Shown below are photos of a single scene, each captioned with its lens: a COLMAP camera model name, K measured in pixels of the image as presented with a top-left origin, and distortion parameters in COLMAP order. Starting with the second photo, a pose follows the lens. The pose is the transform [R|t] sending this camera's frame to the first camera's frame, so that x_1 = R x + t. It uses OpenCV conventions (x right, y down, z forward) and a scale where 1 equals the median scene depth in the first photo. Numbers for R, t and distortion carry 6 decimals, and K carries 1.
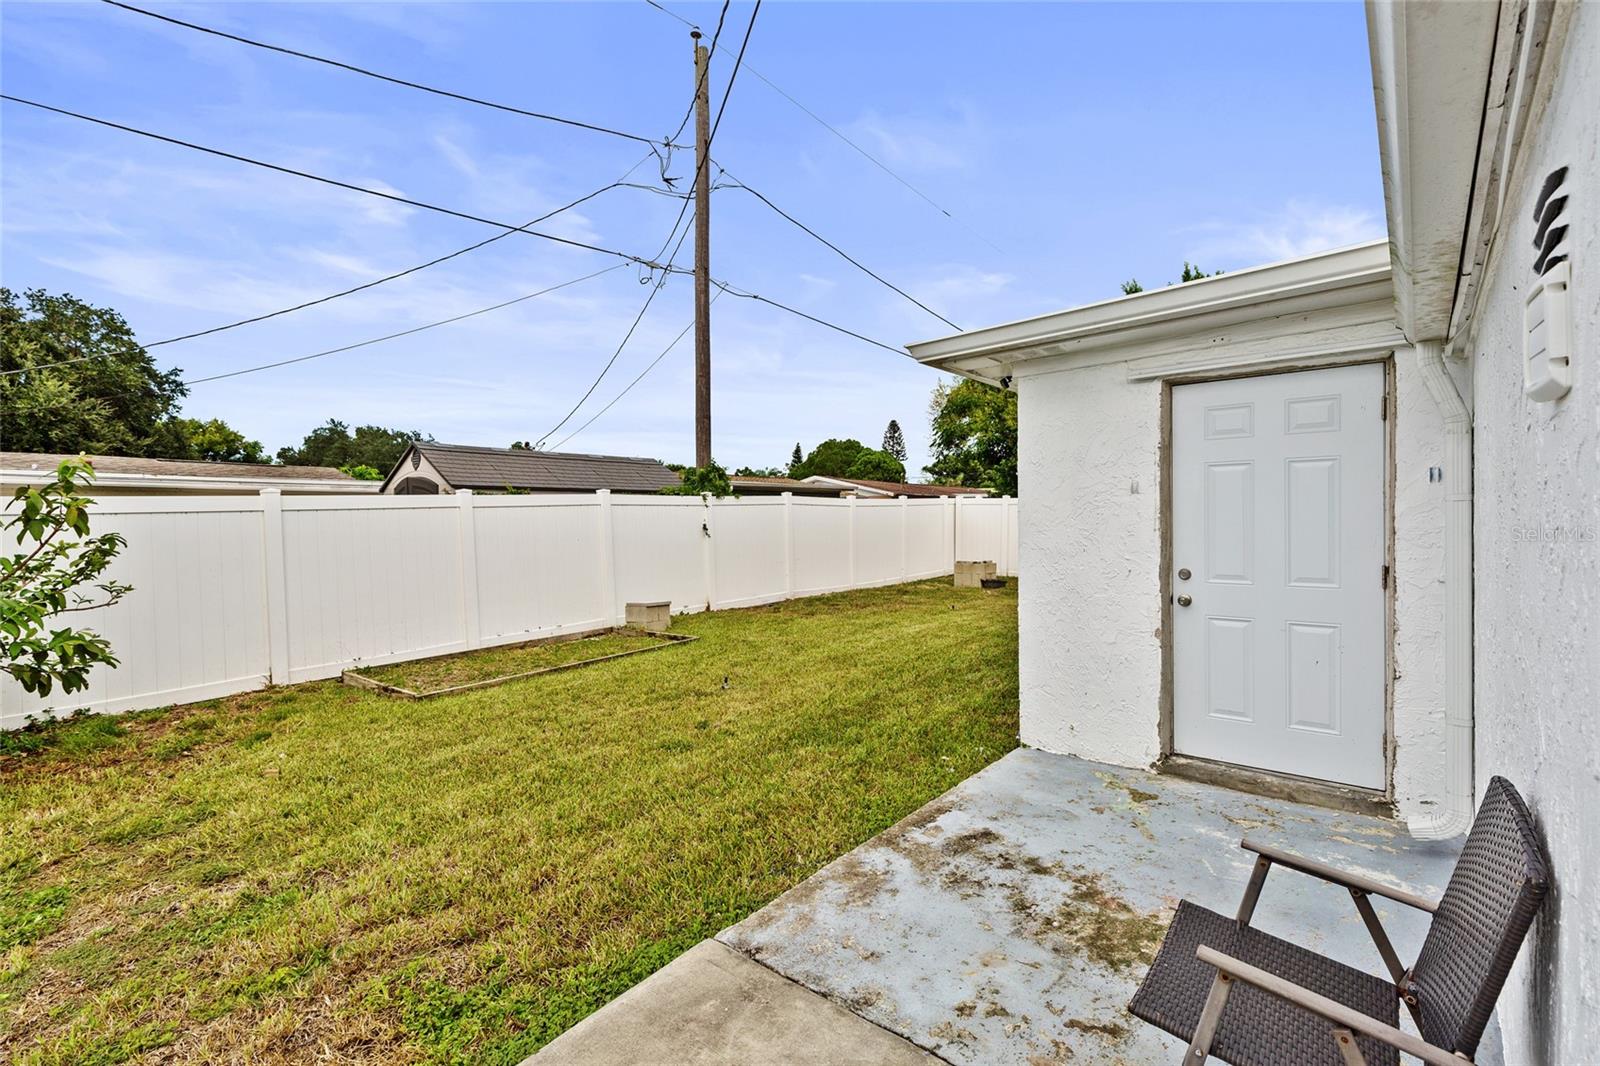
lens RADIAL K [[718.0, 0, 801.7], [0, 718.0, 534.5], [0, 0, 1]] dist [0.002194, -0.000476]
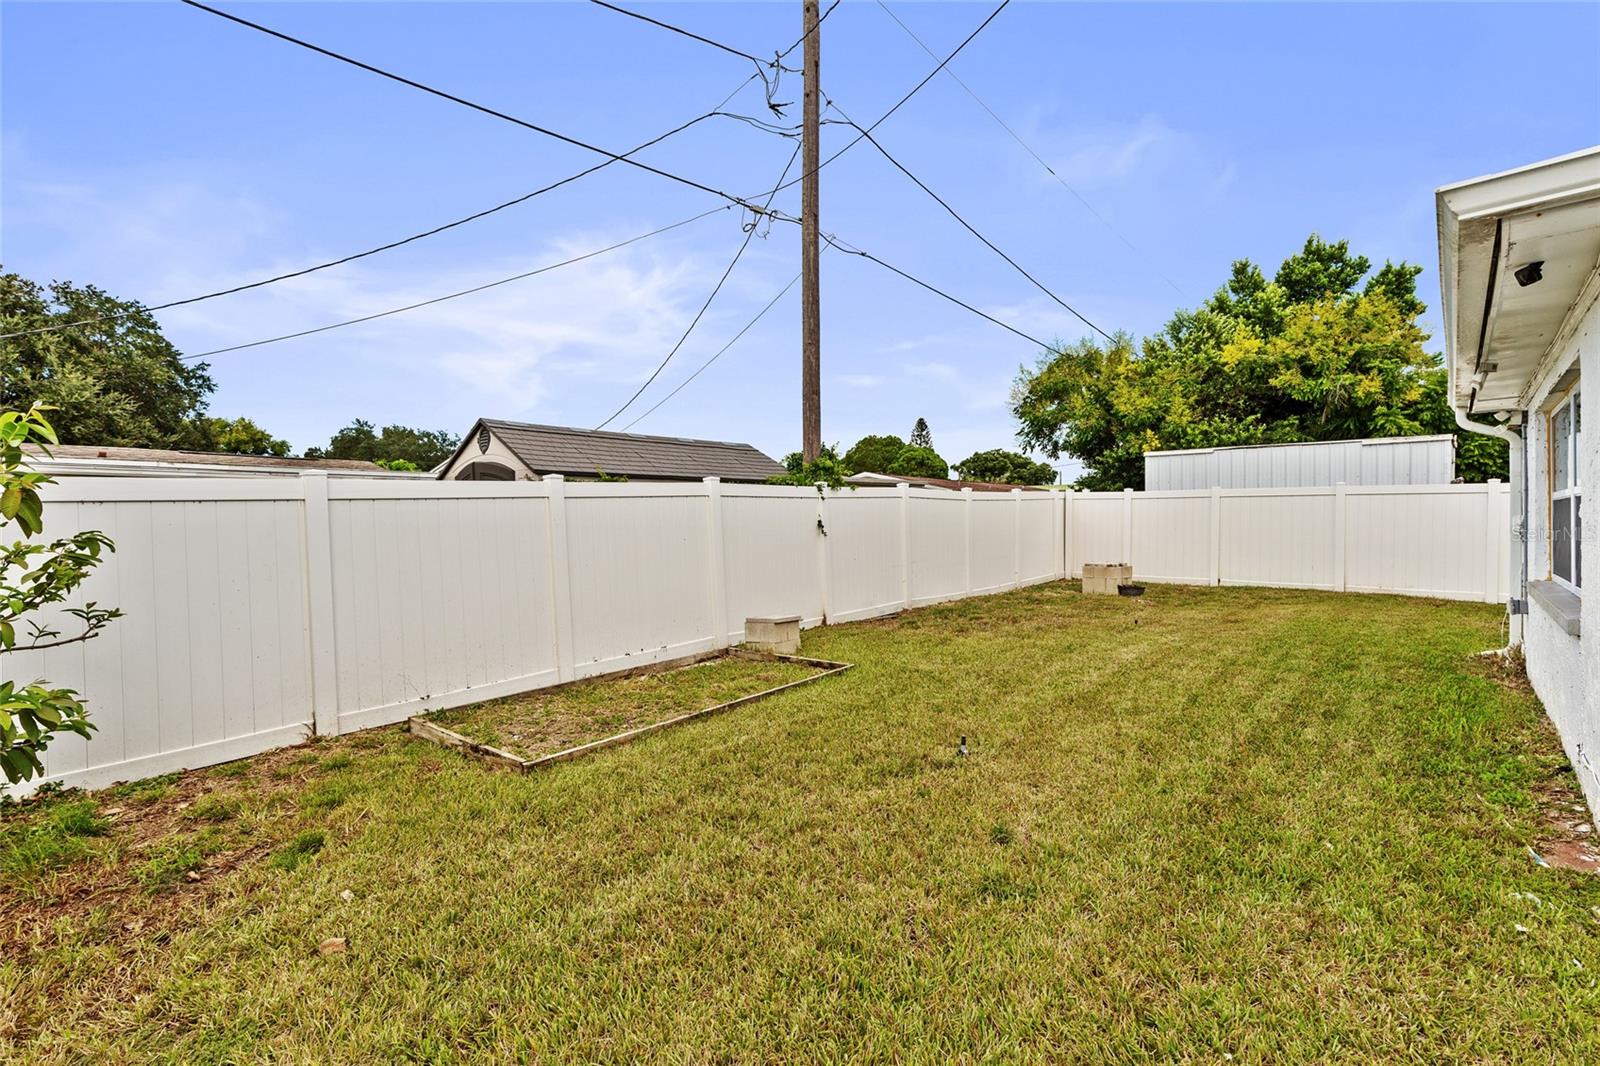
lens RADIAL K [[718.0, 0, 803.8], [0, 718.0, 534.3], [0, 0, 1]] dist [0.002194, -0.000476]
pose [[0.999746, -0.001791, -0.022477, -0.162013], [0.001791, 0.999998, -0.000011, 0.001970], [0.022477, -0.000030, 0.999747, 0.202031]]
